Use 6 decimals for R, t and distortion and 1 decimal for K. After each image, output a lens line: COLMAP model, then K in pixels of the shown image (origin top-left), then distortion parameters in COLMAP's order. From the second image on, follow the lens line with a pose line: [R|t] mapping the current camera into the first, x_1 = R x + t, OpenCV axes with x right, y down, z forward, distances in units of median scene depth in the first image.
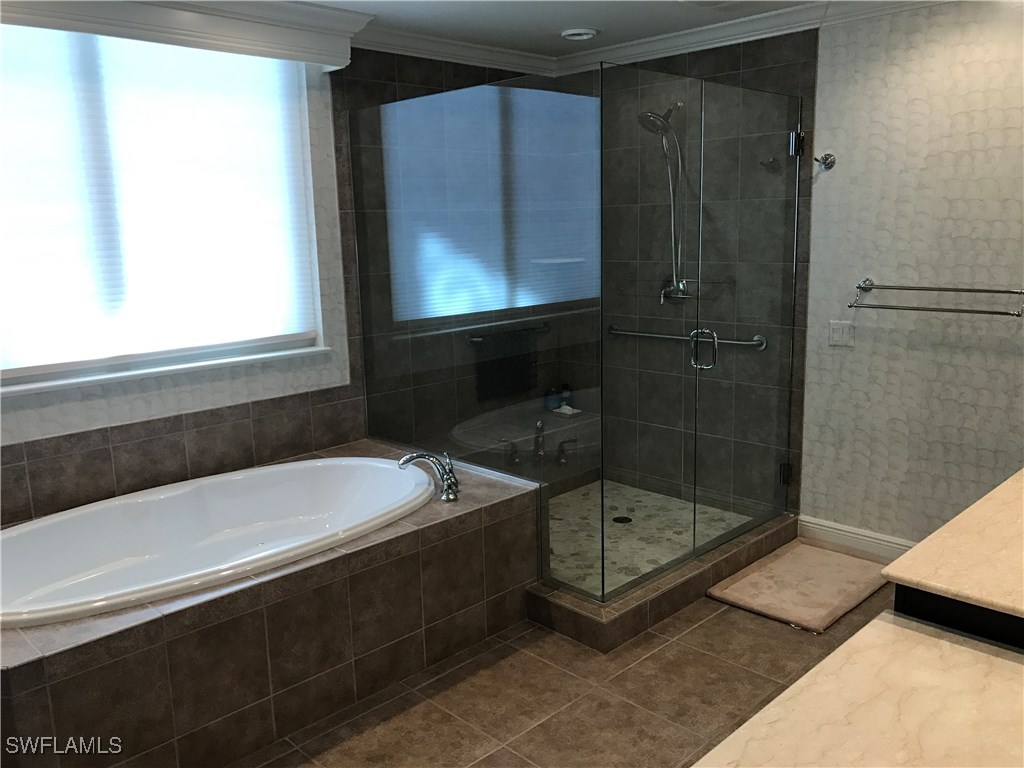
lens RADIAL K [[844.4, 0, 506.0], [0, 844.4, 381.8], [0, 0, 1]] dist [0.024172, -0.008695]
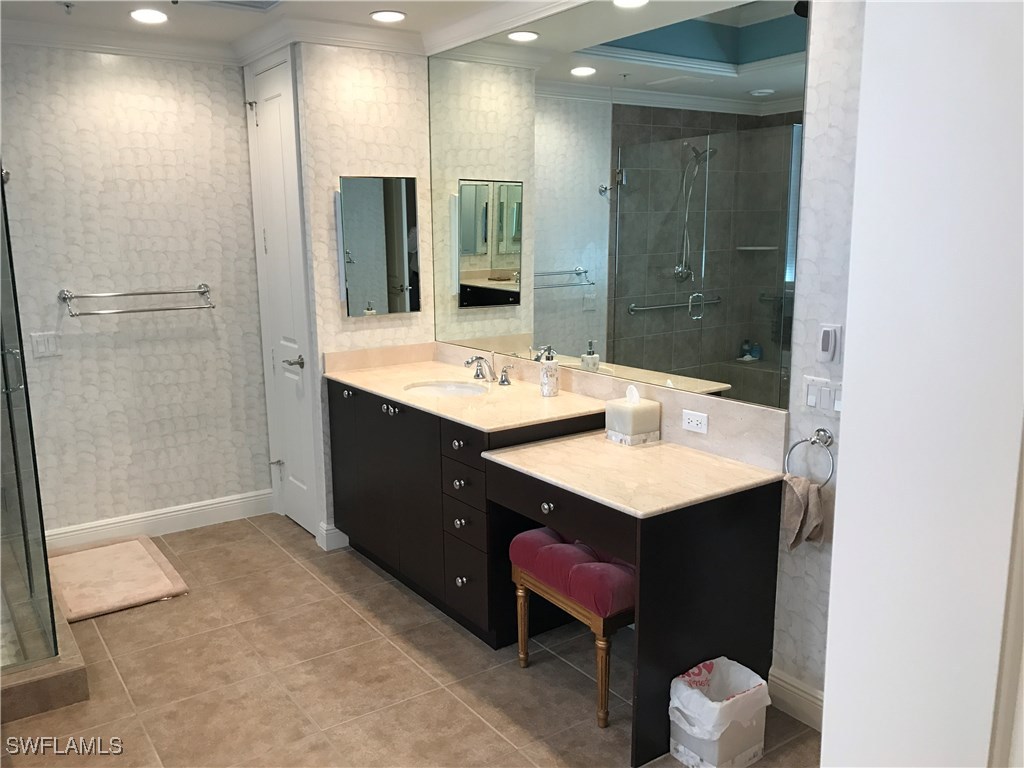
lens RADIAL K [[844.4, 0, 504.4], [0, 844.4, 386.1], [0, 0, 1]] dist [0.024172, -0.008695]
pose [[0.152534, -0.157213, 0.975714, -0.591106], [0.190944, 0.973353, 0.126982, -0.035754], [-0.969677, 0.166938, 0.178488, 0.307999]]
